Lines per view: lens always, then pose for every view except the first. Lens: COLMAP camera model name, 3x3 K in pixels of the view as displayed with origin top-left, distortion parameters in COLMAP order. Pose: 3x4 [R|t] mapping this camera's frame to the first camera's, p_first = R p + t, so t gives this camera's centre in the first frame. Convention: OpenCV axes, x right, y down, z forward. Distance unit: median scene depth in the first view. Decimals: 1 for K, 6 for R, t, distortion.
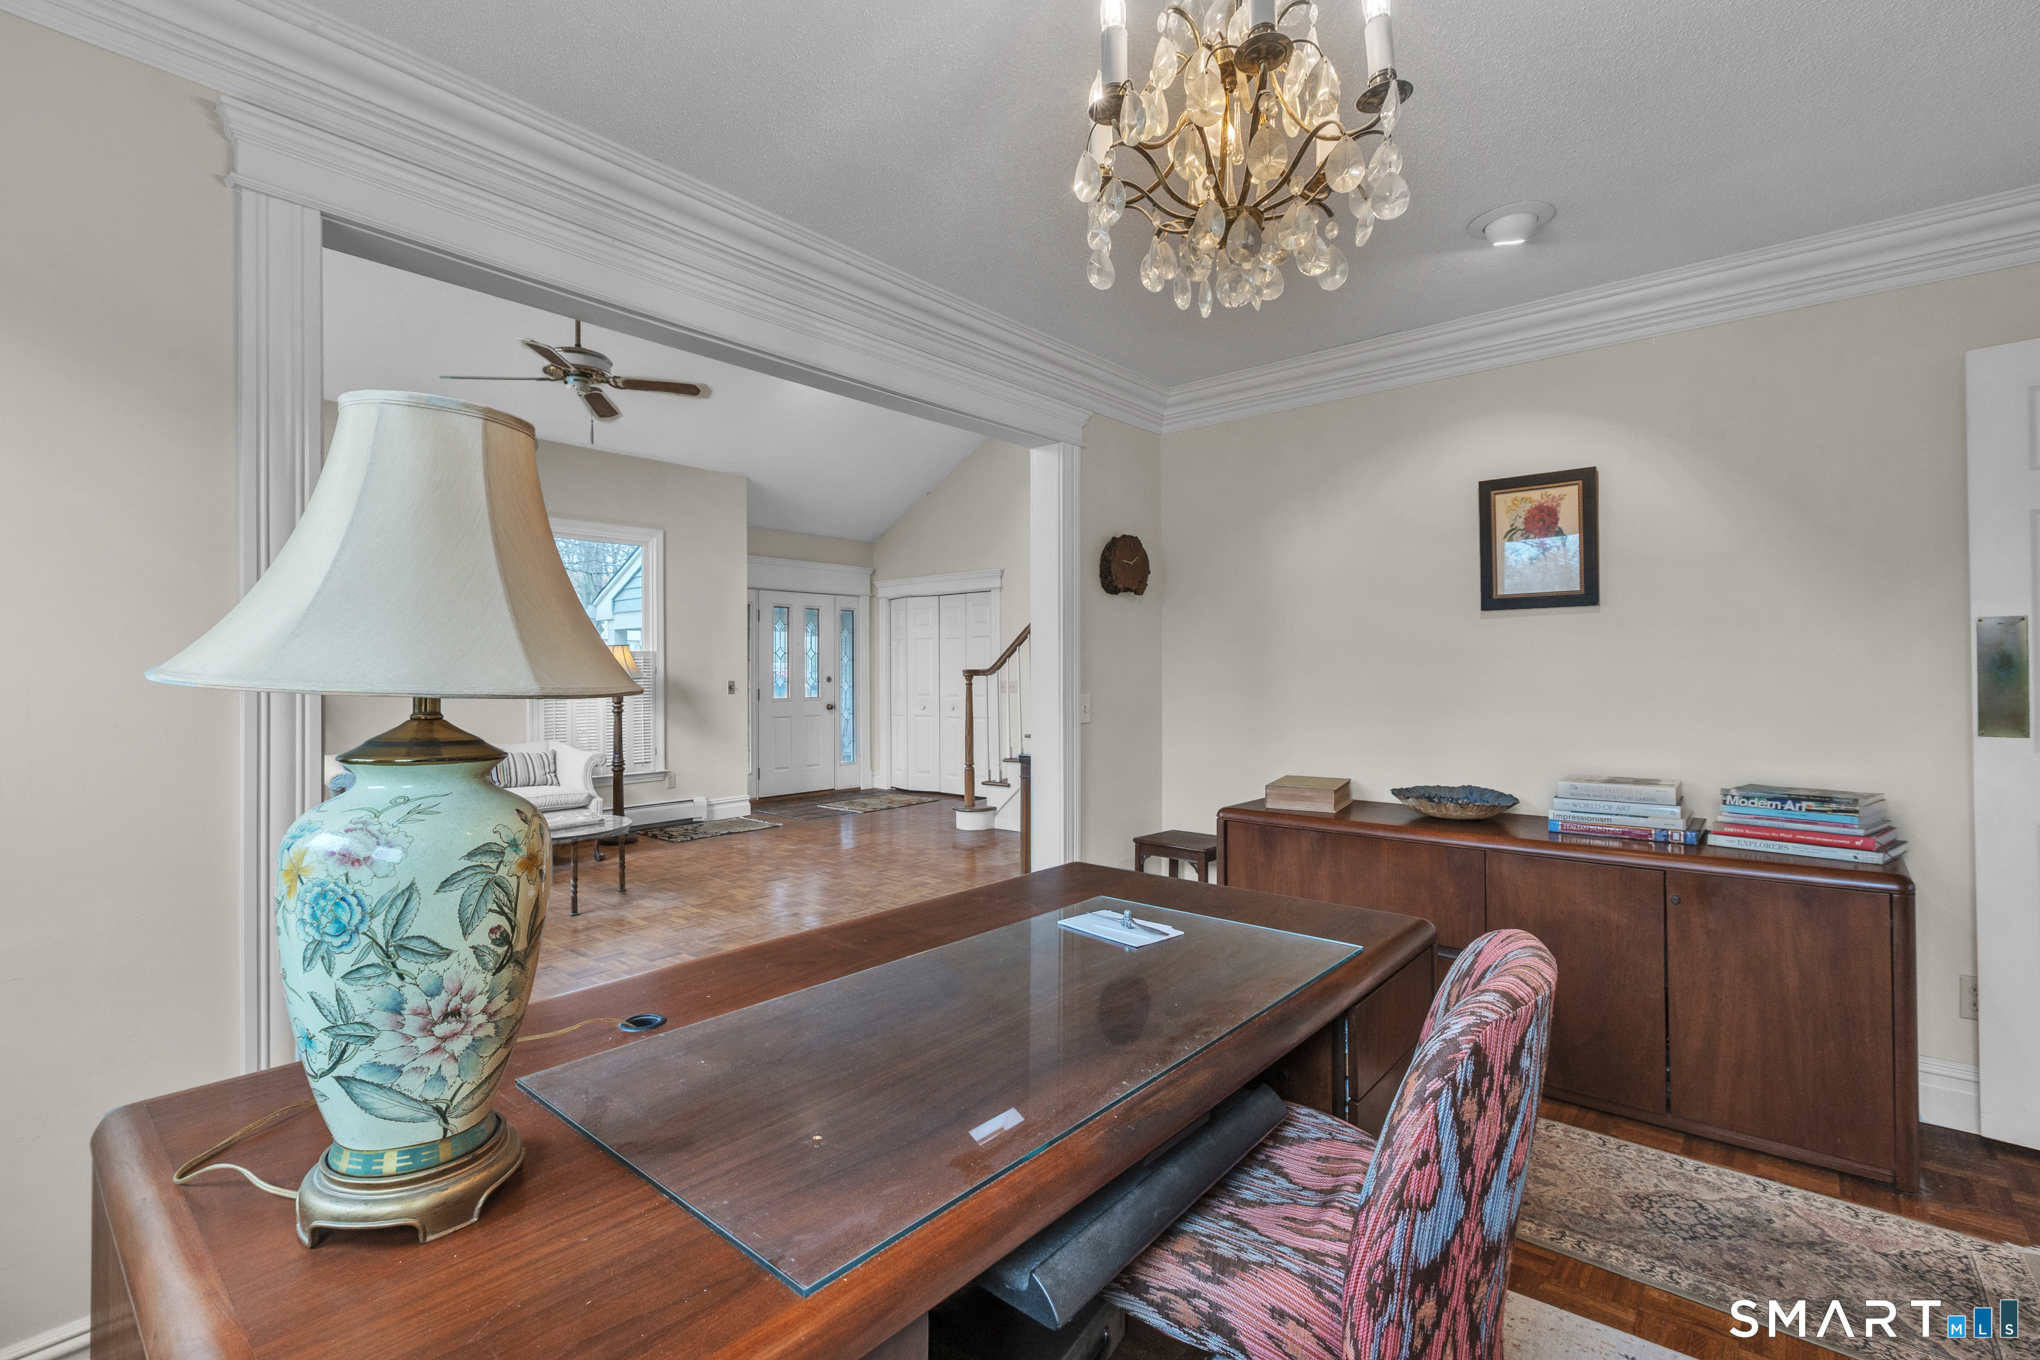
lens RADIAL K [[924.3, 0, 1009.2], [0, 924.3, 667.7], [0, 0, 1]] dist [0.002602, -0.002612]
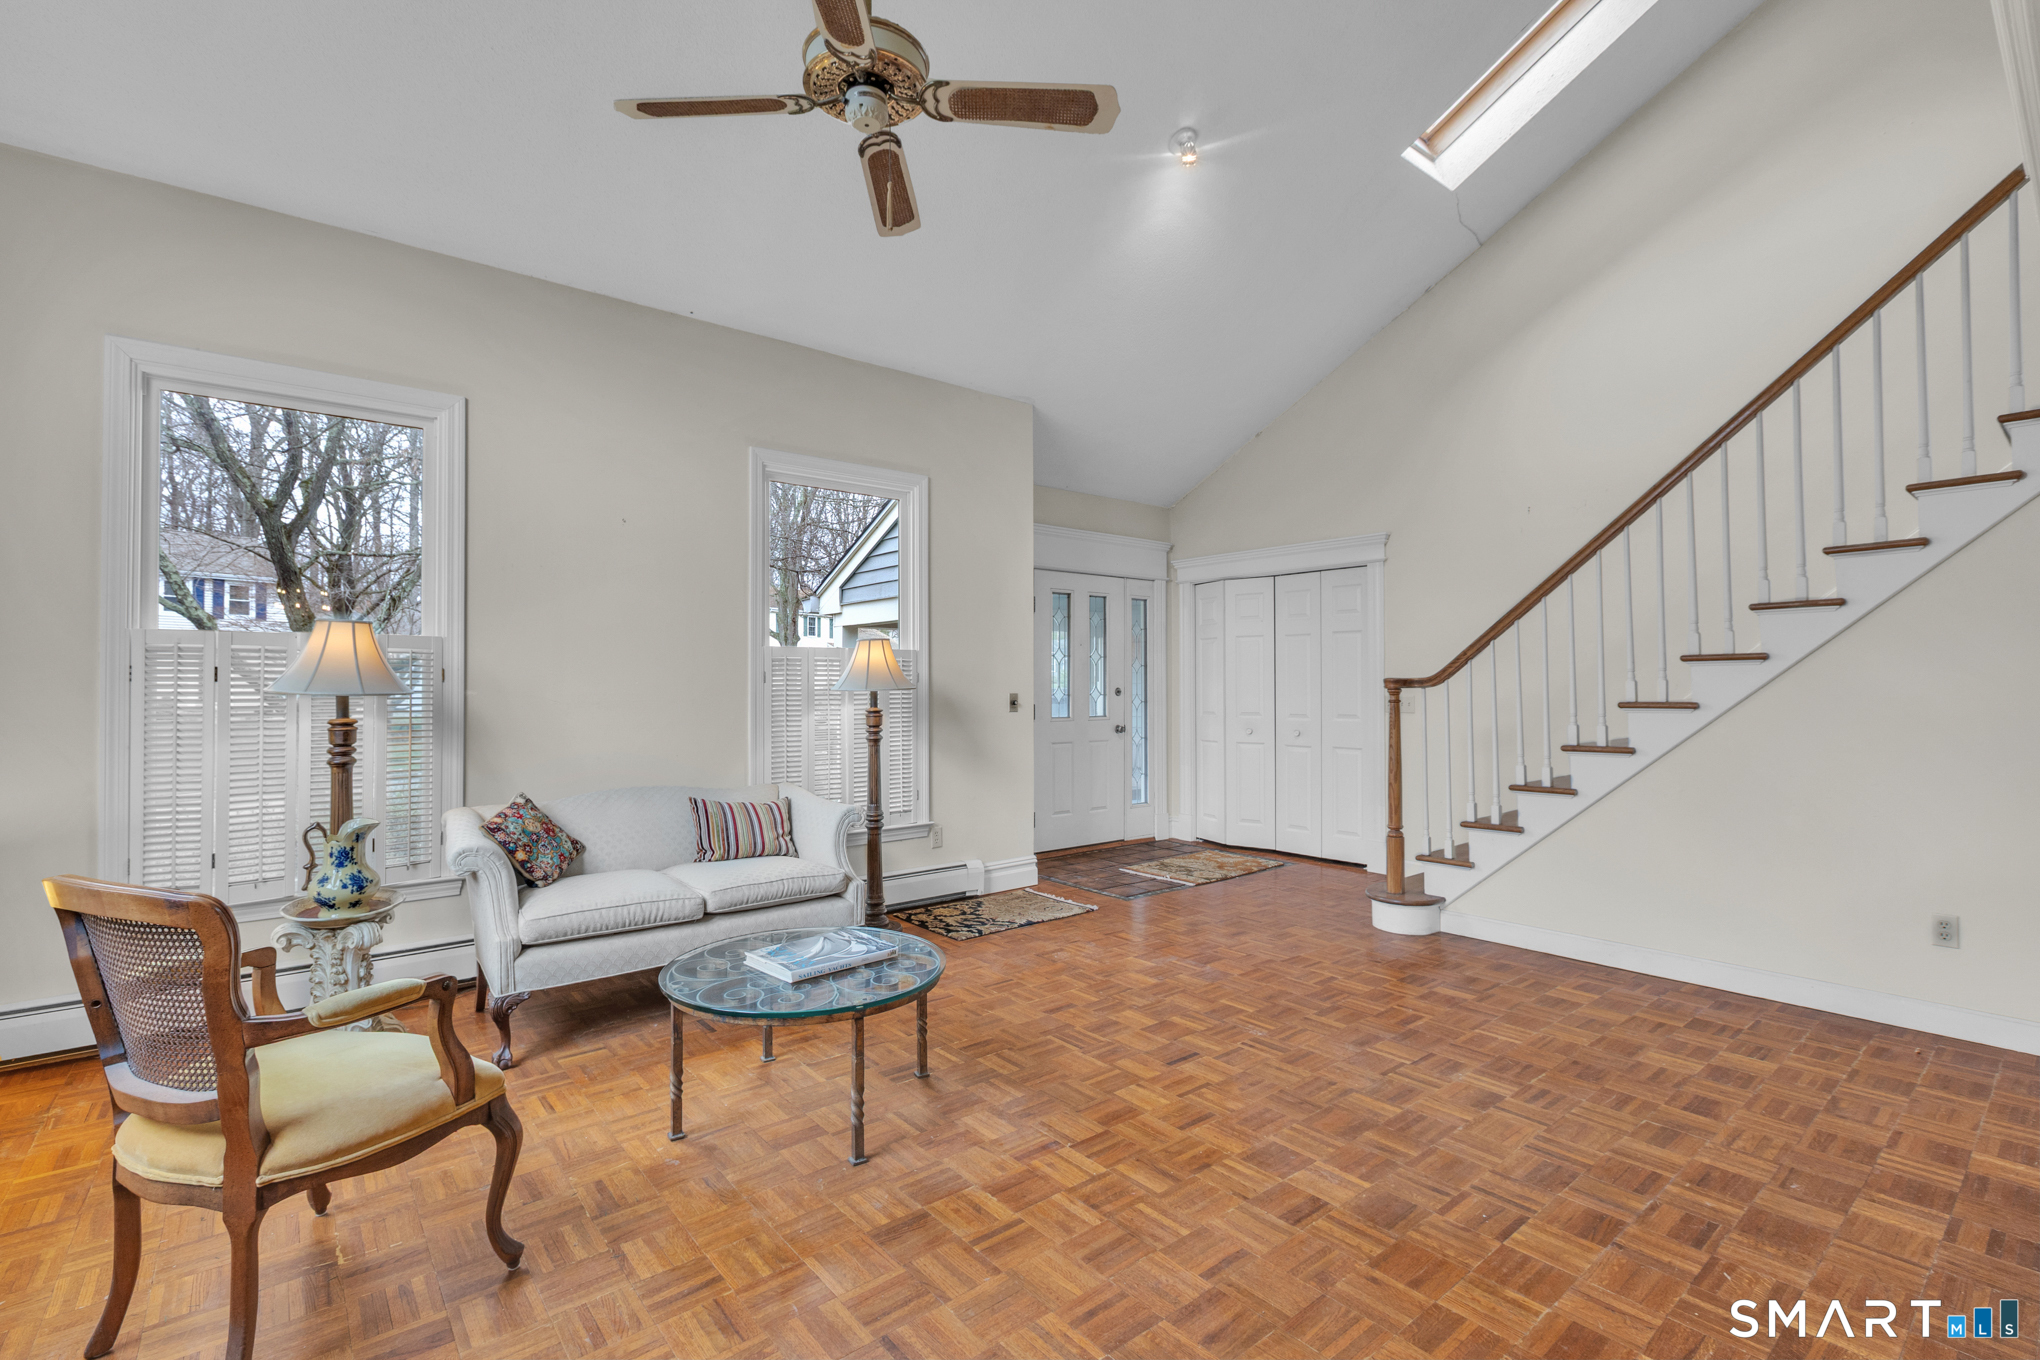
lens RADIAL K [[924.3, 0, 1018.6], [0, 924.3, 680.2], [0, 0, 1]] dist [0.002602, -0.002612]
pose [[0.985425, 0.002545, -0.170090, -0.186177], [-0.002440, 0.999997, 0.000832, 0.003757], [0.170091, -0.000405, 0.985428, 0.323683]]
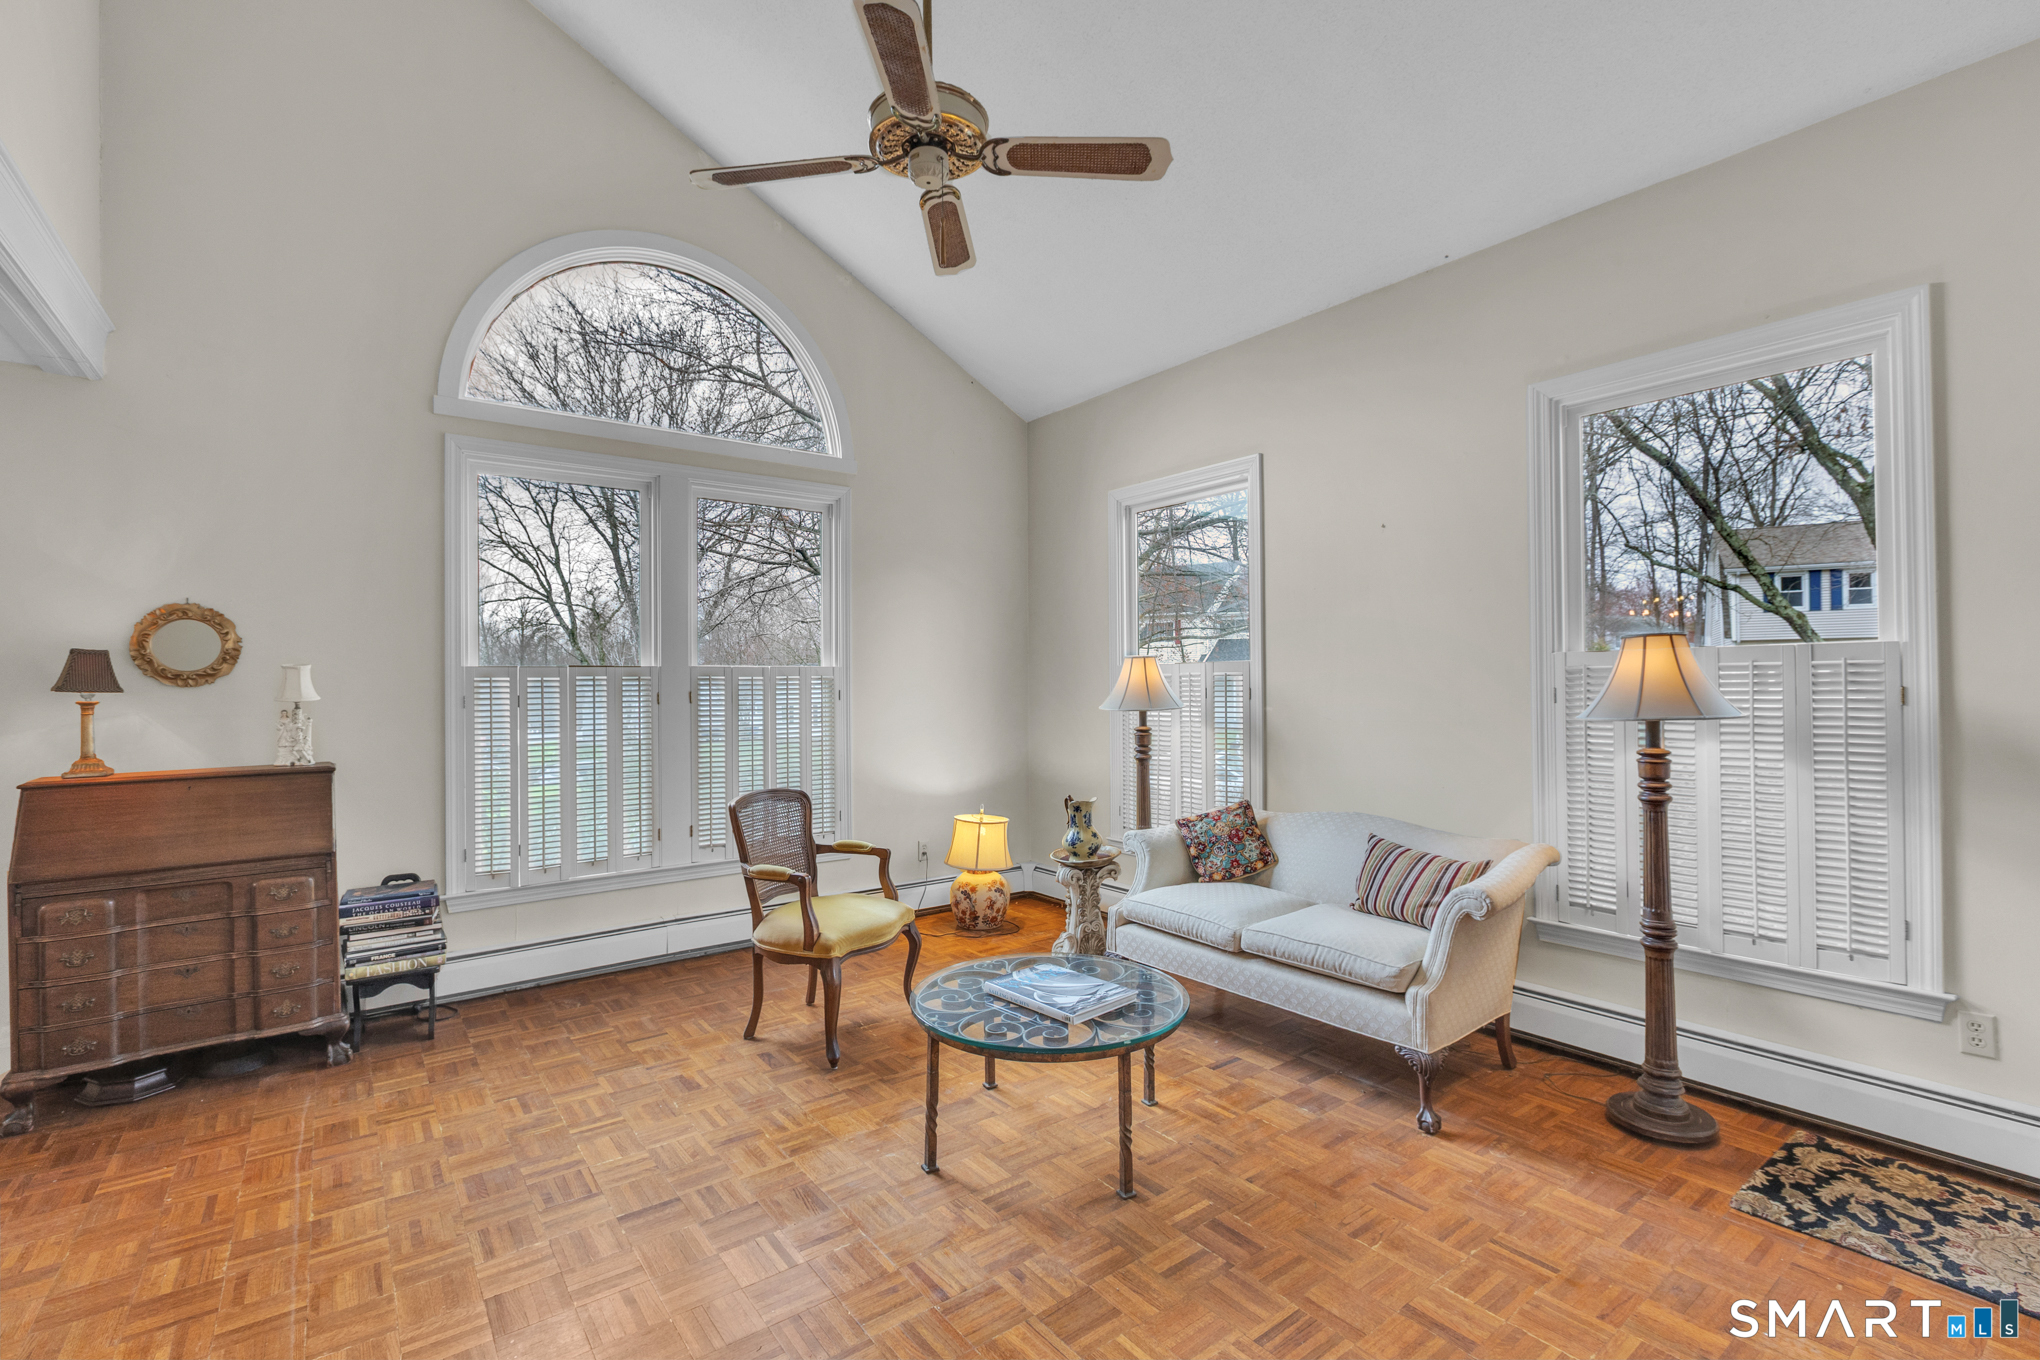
lens RADIAL K [[924.3, 0, 1009.4], [0, 924.3, 678.8], [0, 0, 1]] dist [0.002602, -0.002612]
pose [[-0.222963, 0.003723, -0.974820, 0.029344], [0.016980, 0.999856, -0.000066, -0.009296], [0.974679, -0.016567, -0.222994, 0.734901]]
